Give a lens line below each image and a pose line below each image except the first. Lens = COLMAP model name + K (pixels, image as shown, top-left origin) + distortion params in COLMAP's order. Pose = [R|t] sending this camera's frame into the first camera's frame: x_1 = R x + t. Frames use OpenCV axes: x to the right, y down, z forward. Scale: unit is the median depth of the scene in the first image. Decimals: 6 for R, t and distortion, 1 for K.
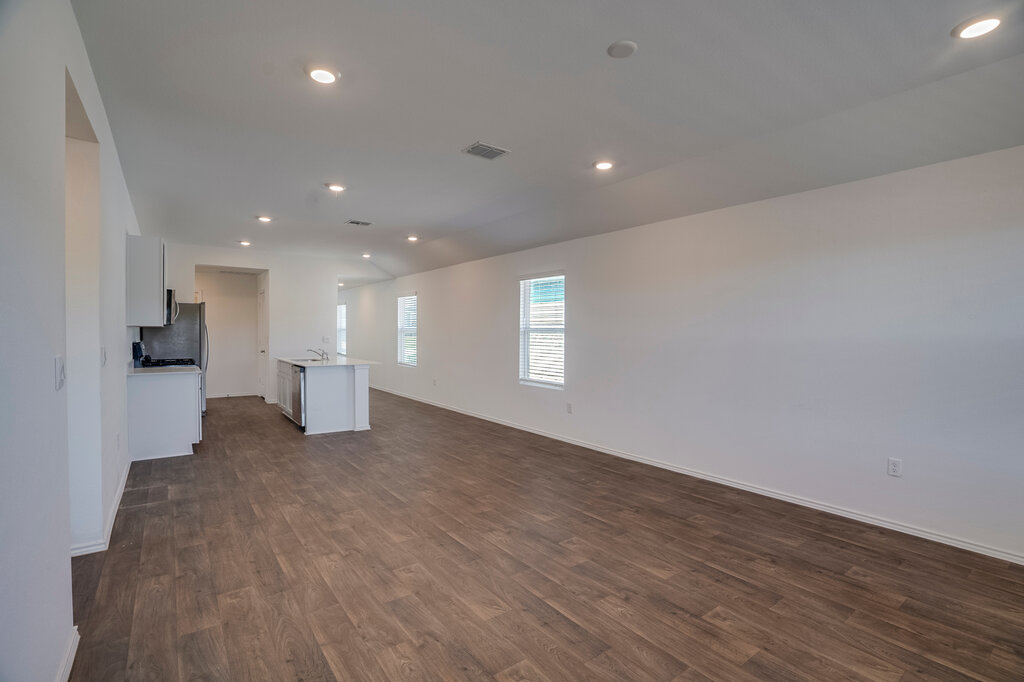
lens RADIAL K [[471.5, 0, 522.0], [0, 471.5, 352.1], [0, 0, 1]] dist [-0.045973, 0.010925]
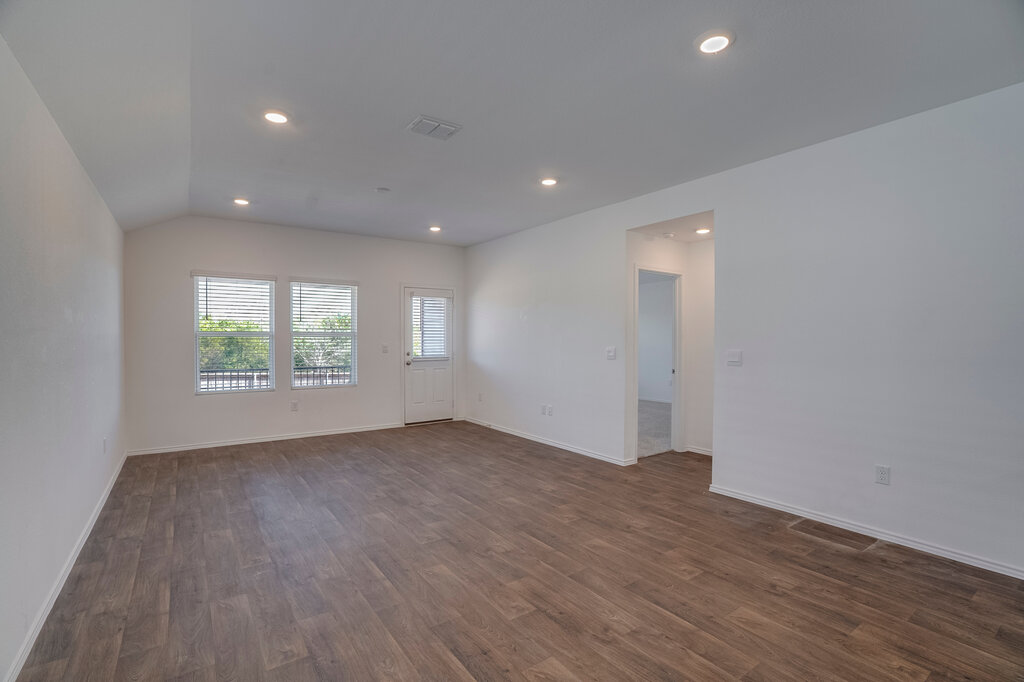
lens RADIAL K [[471.5, 0, 509.1], [0, 471.5, 346.4], [0, 0, 1]] dist [-0.045973, 0.010925]
pose [[-0.998724, -0.014040, 0.048519, -0.303443], [-0.011443, 0.998508, 0.053392, -0.080698], [-0.049196, 0.052769, -0.997394, 2.148048]]
